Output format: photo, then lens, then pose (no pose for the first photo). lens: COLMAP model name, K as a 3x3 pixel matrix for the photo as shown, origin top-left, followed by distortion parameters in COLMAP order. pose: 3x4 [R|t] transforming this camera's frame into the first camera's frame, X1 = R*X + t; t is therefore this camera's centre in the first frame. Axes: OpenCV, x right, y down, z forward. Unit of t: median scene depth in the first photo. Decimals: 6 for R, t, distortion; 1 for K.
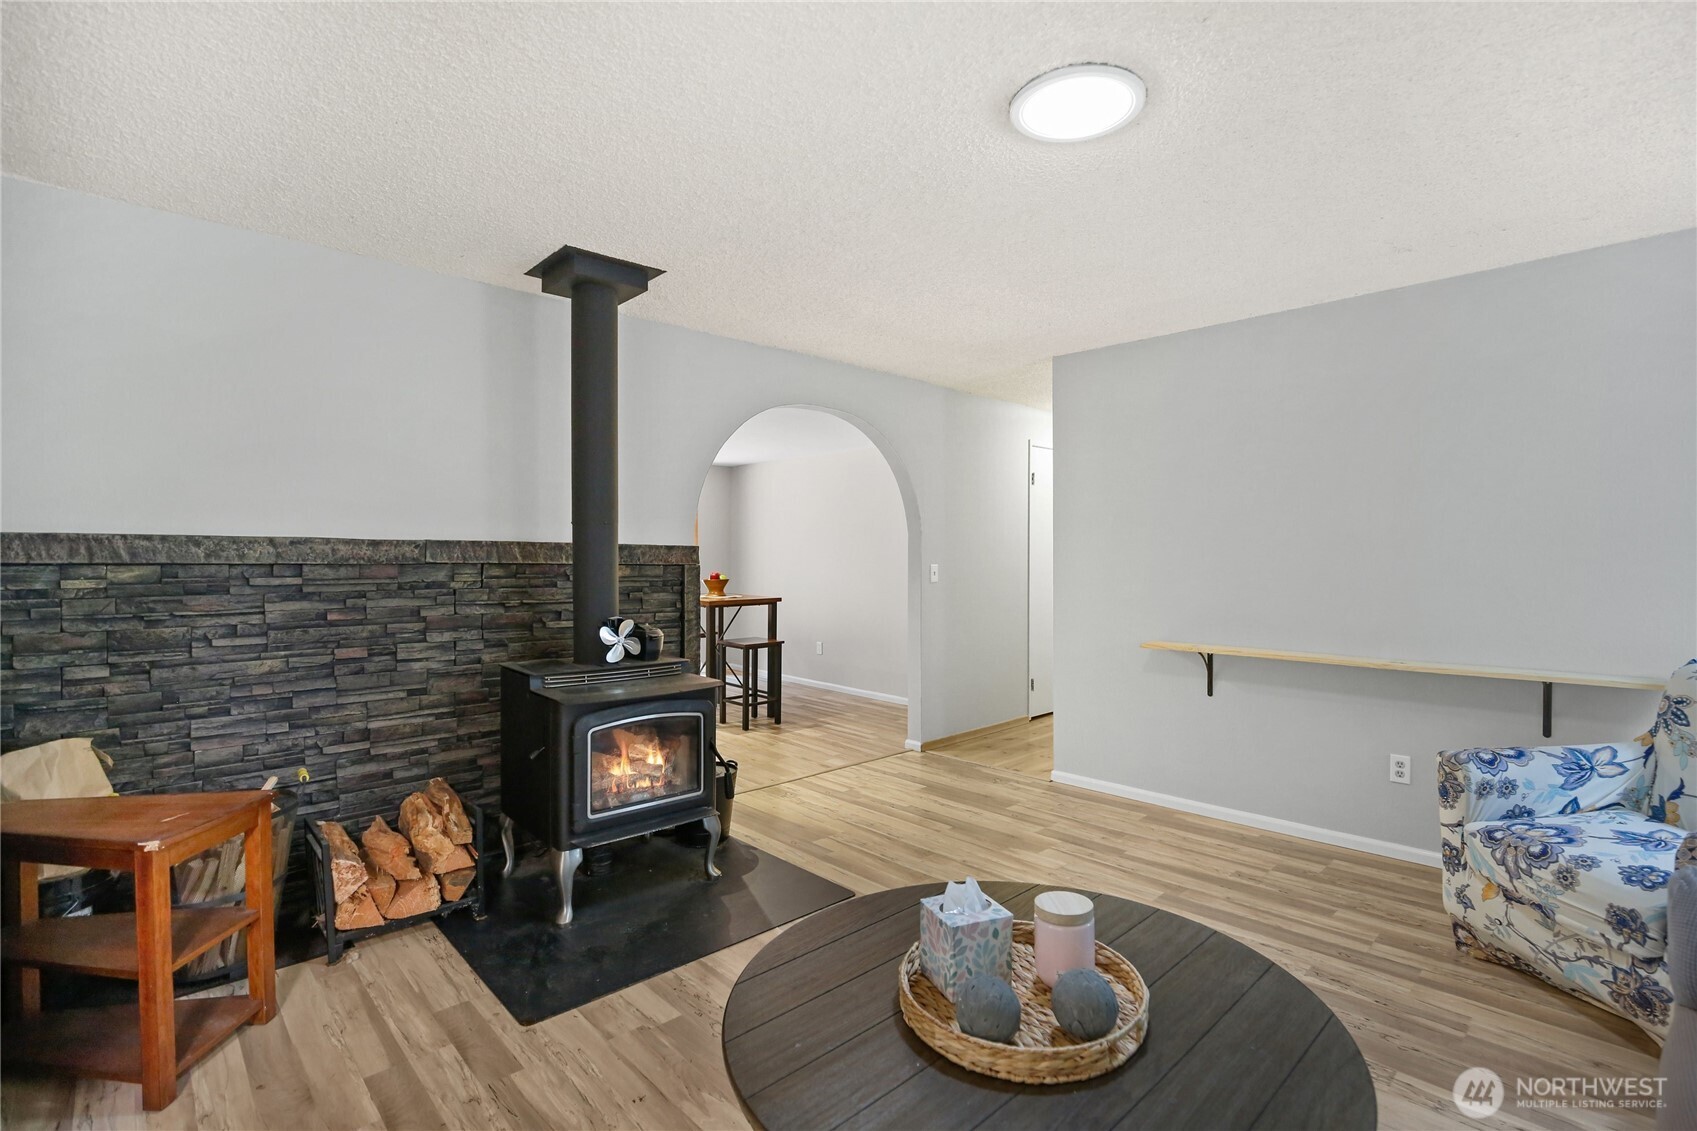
lens RADIAL K [[778.4, 0, 859.2], [0, 778.4, 554.9], [0, 0, 1]] dist [-0.020641, 0.000466]
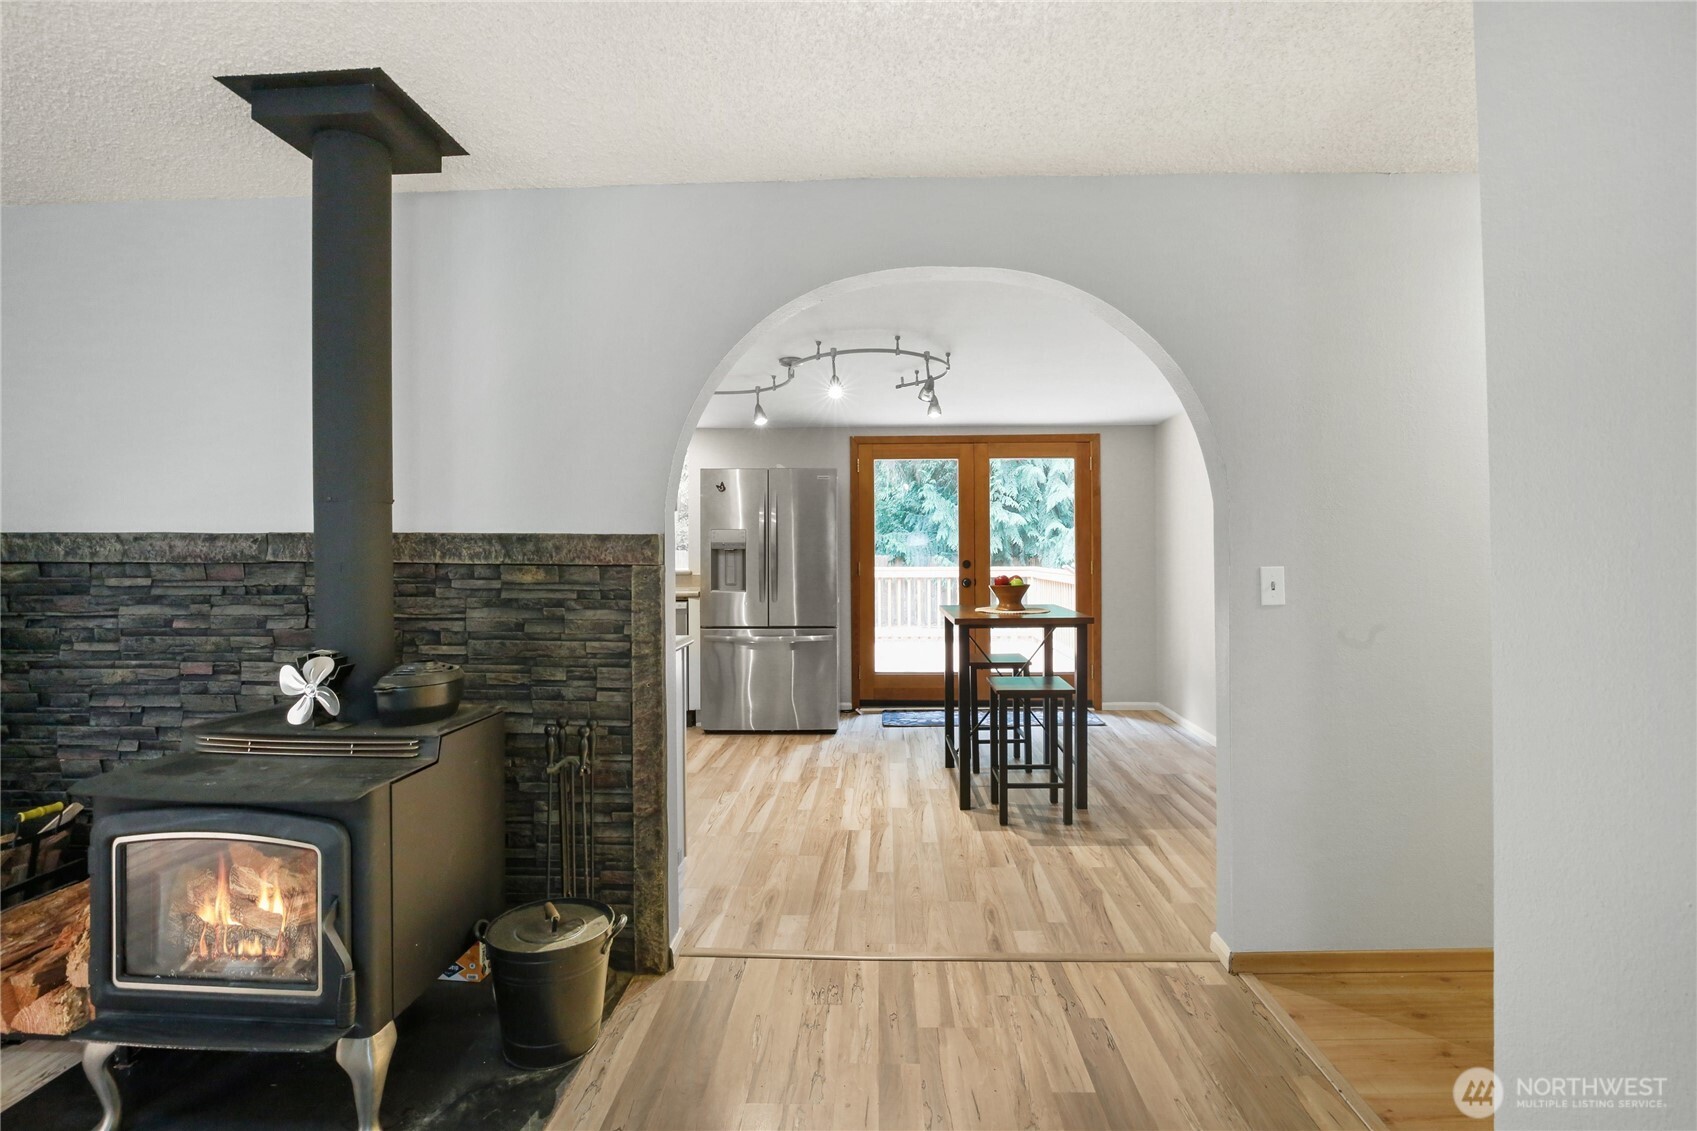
lens RADIAL K [[778.4, 0, 859.2], [0, 778.4, 554.9], [0, 0, 1]] dist [-0.020641, 0.000466]
pose [[0.698974, -0.003495, -0.715138, 0.453320], [0.005991, 0.999982, 0.000968, 0.006680], [0.715122, -0.004961, 0.698982, 0.942452]]
